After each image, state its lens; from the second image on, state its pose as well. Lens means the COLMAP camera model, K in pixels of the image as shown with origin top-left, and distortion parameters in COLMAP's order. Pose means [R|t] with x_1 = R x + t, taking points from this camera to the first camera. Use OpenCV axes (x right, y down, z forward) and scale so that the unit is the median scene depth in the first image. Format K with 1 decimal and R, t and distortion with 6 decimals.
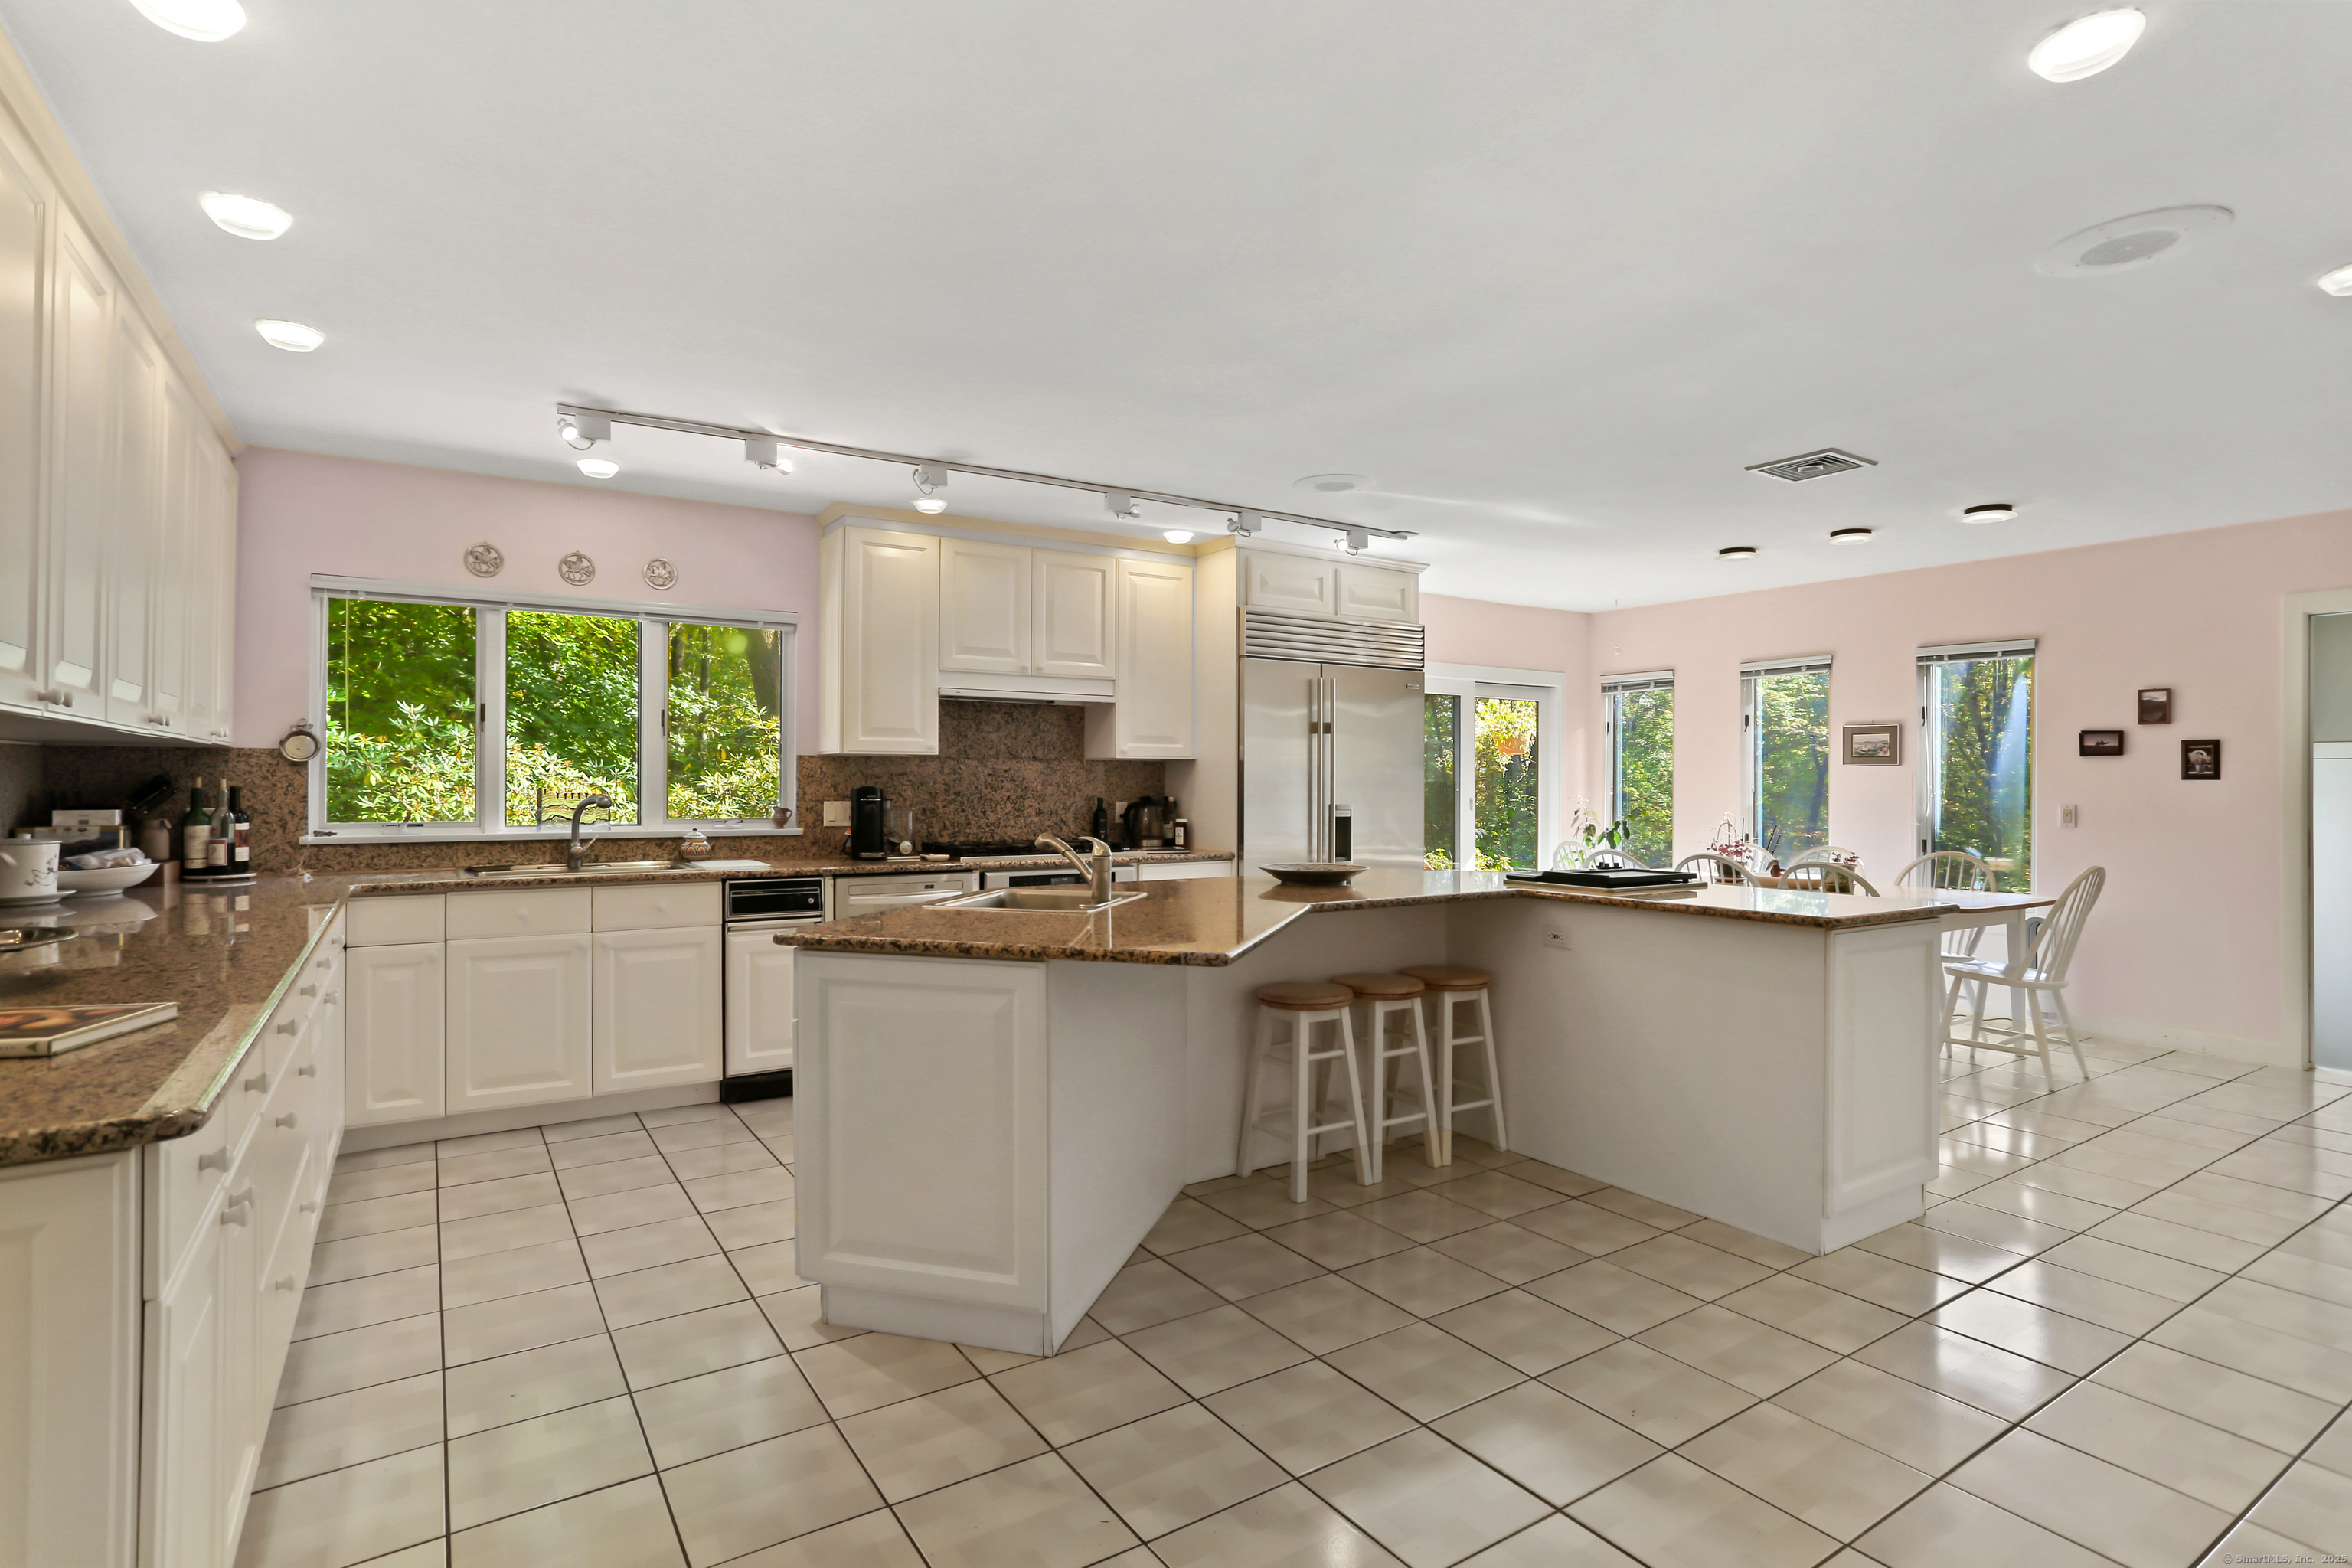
lens RADIAL K [[1155.6, 0, 1175.3], [0, 1155.6, 779.8], [0, 0, 1]] dist [-0.000159, 0.000887]
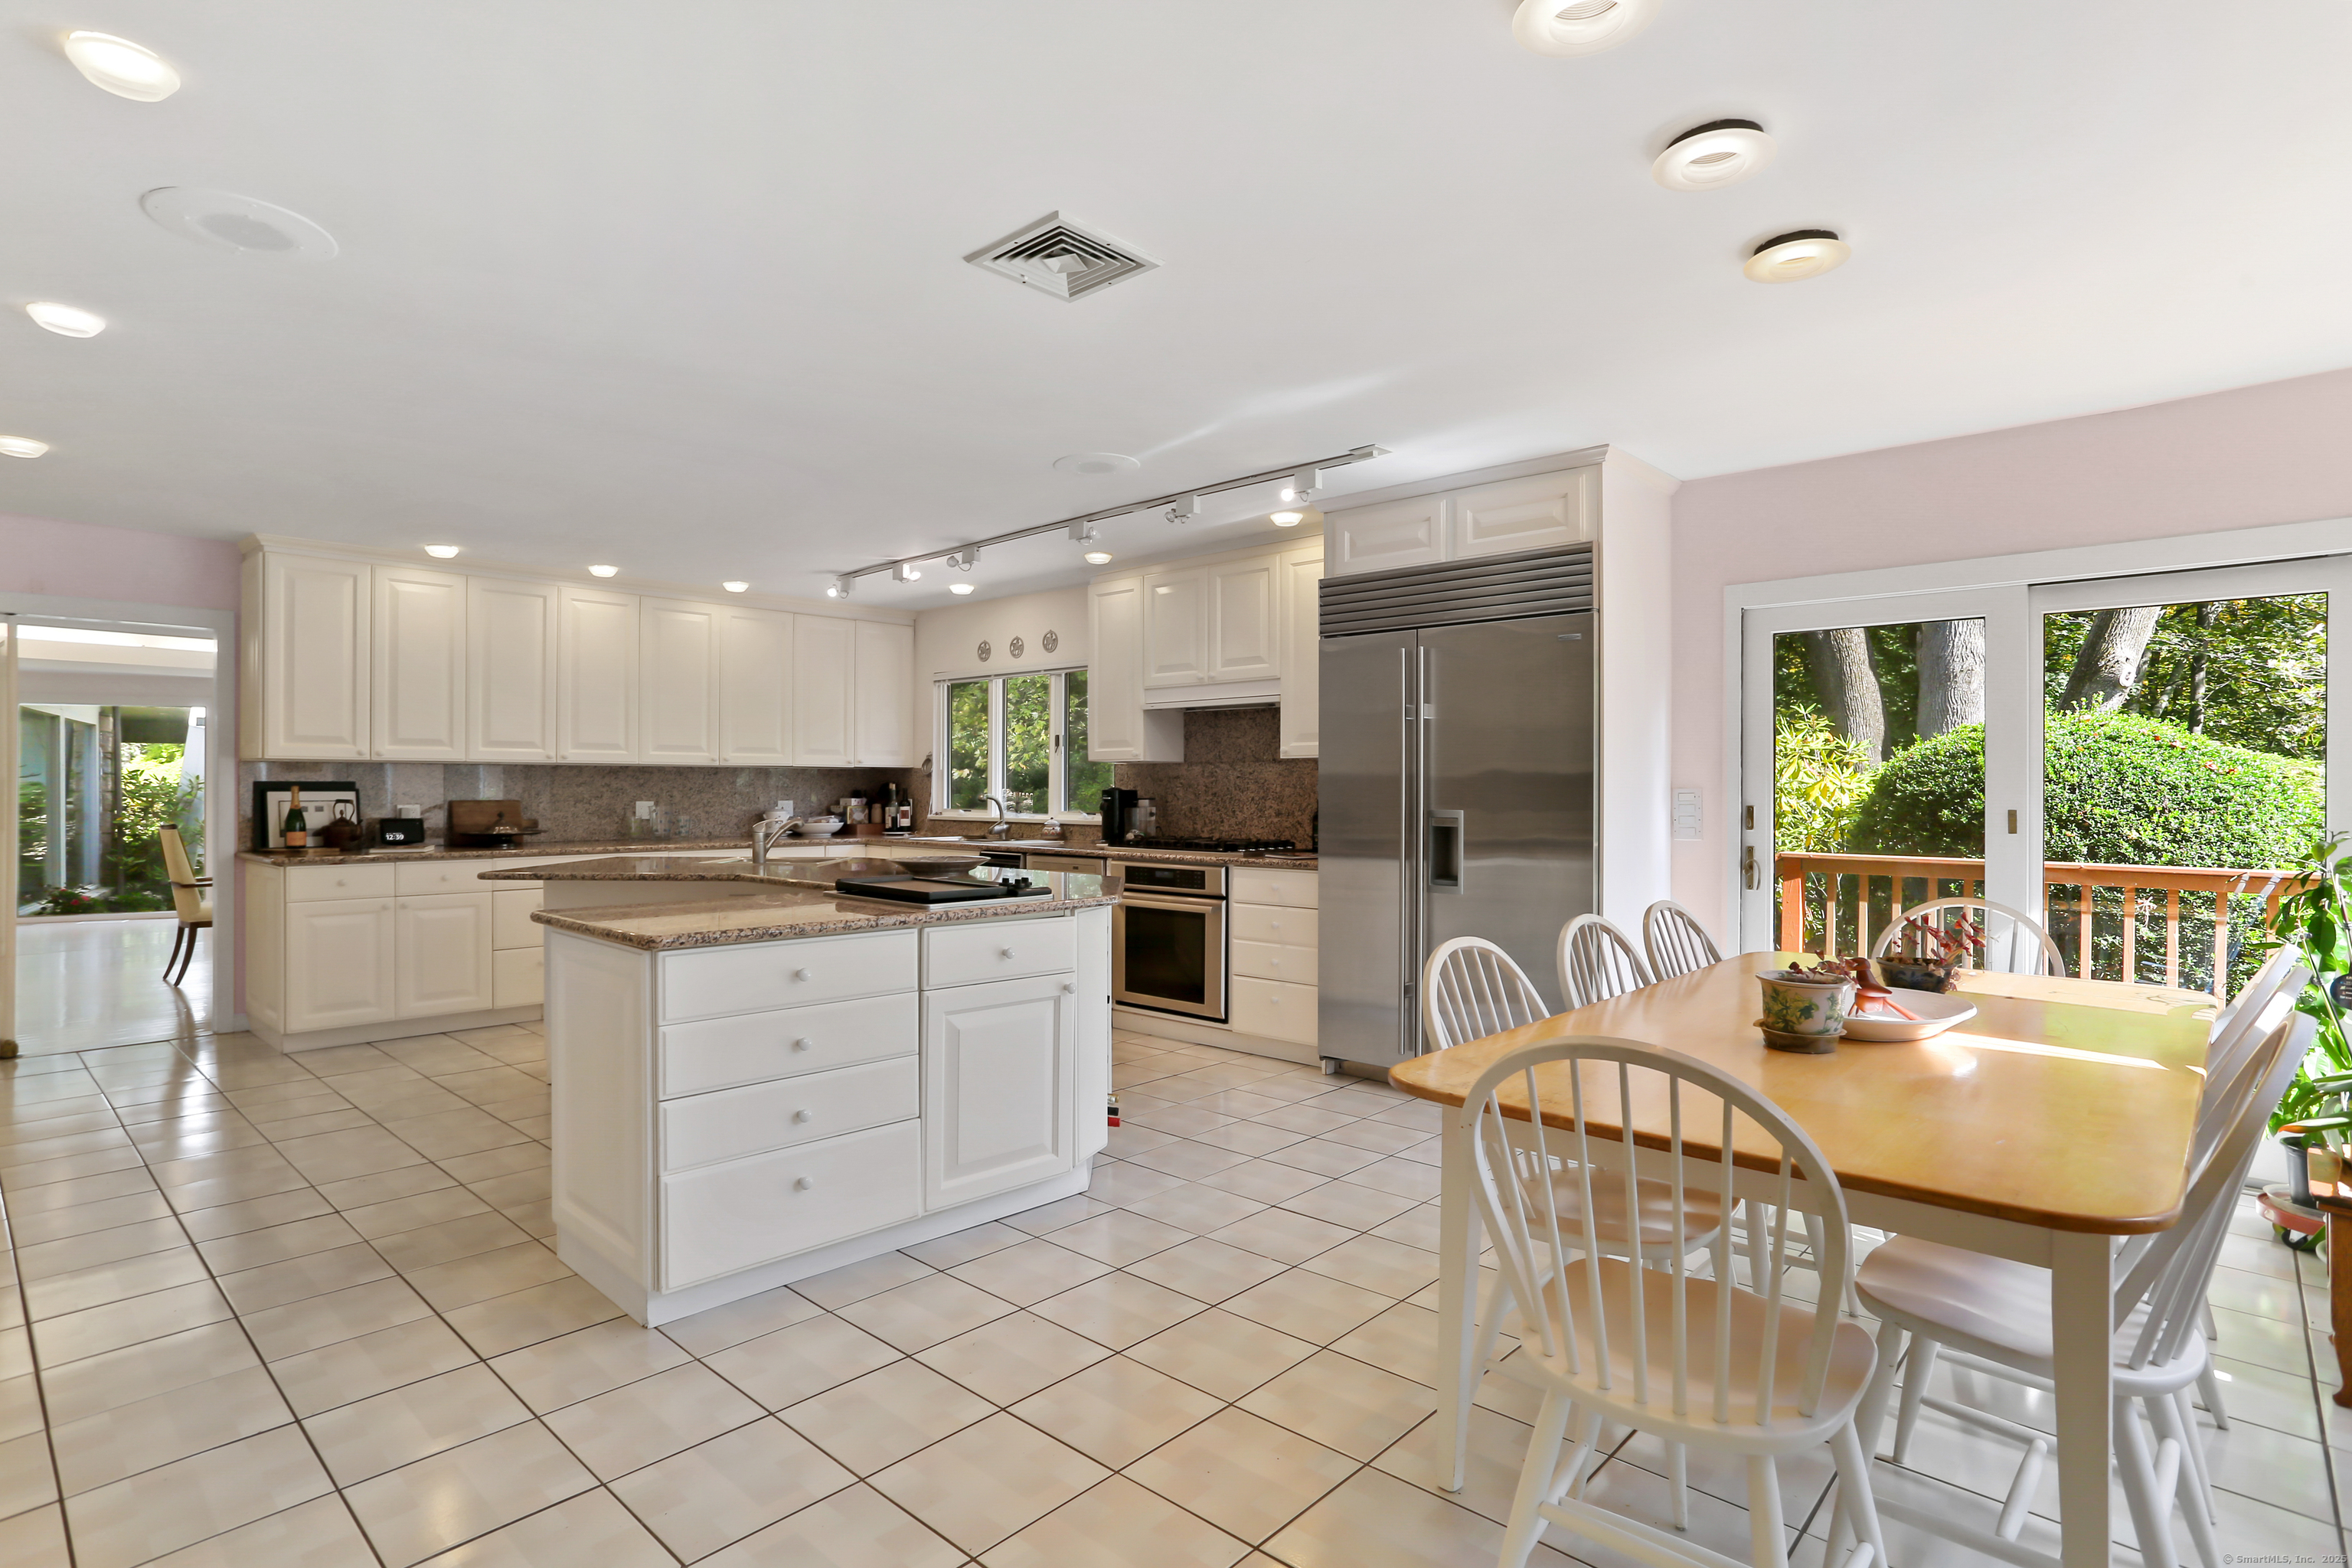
lens RADIAL K [[1155.6, 0, 1177.6], [0, 1155.6, 784.2], [0, 0, 1]] dist [-0.000159, 0.000887]
pose [[0.266601, -0.001816, -0.963805, 0.913083], [0.003636, 0.999993, -0.000879, 0.003204], [0.963800, -0.003270, 0.266606, 0.695232]]
